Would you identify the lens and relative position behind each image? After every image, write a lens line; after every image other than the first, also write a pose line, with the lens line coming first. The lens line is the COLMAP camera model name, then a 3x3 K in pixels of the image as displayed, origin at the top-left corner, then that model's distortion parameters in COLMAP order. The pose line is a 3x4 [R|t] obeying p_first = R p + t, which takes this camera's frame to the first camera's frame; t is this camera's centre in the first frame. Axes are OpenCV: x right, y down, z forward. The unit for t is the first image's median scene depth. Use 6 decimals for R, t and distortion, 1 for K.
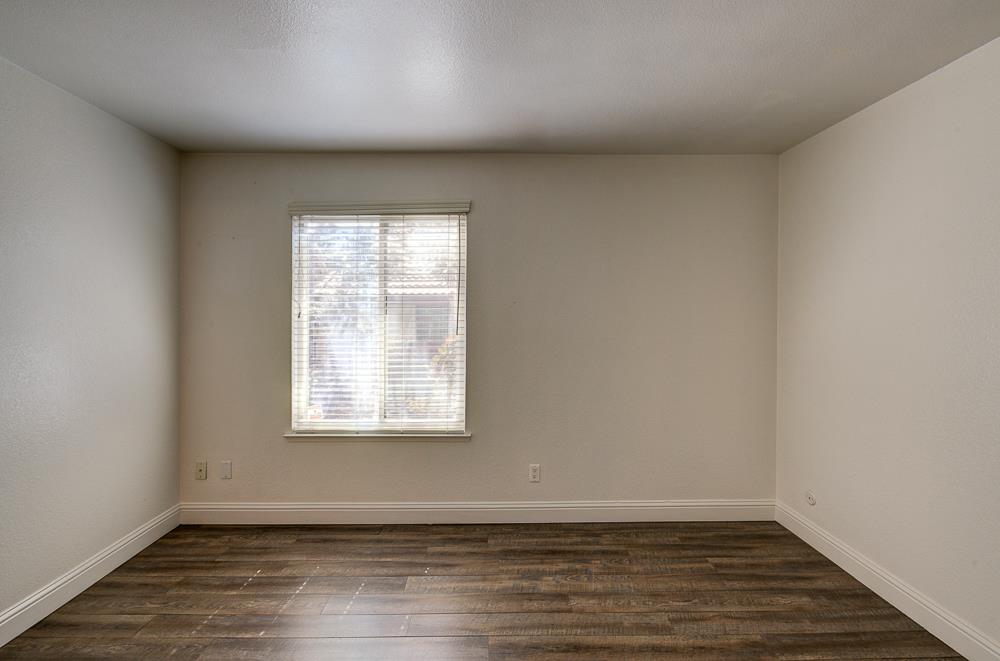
lens RADIAL K [[441.4, 0, 499.9], [0, 441.4, 327.1], [0, 0, 1]] dist [0.002236, 0.000475]
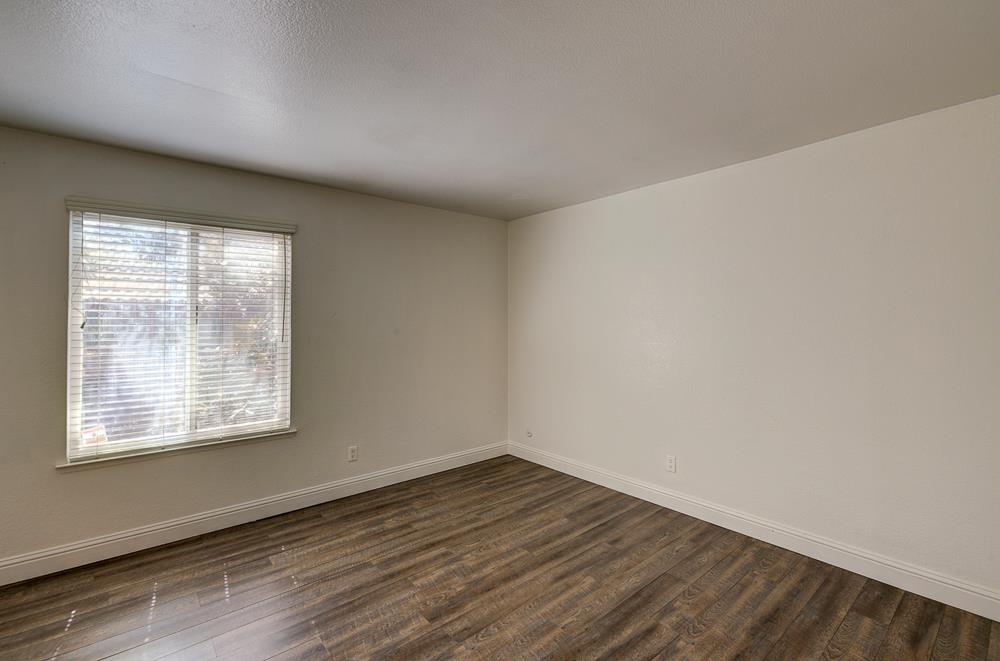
lens RADIAL K [[441.8, 0, 492.6], [0, 441.8, 333.2], [0, 0, 1]] dist [-0.000216, 0.000472]
pose [[0.791421, -0.019863, 0.610948, -0.390739], [0.020705, 0.999769, 0.005682, 0.000045], [-0.610921, 0.008152, 0.791650, -0.222271]]
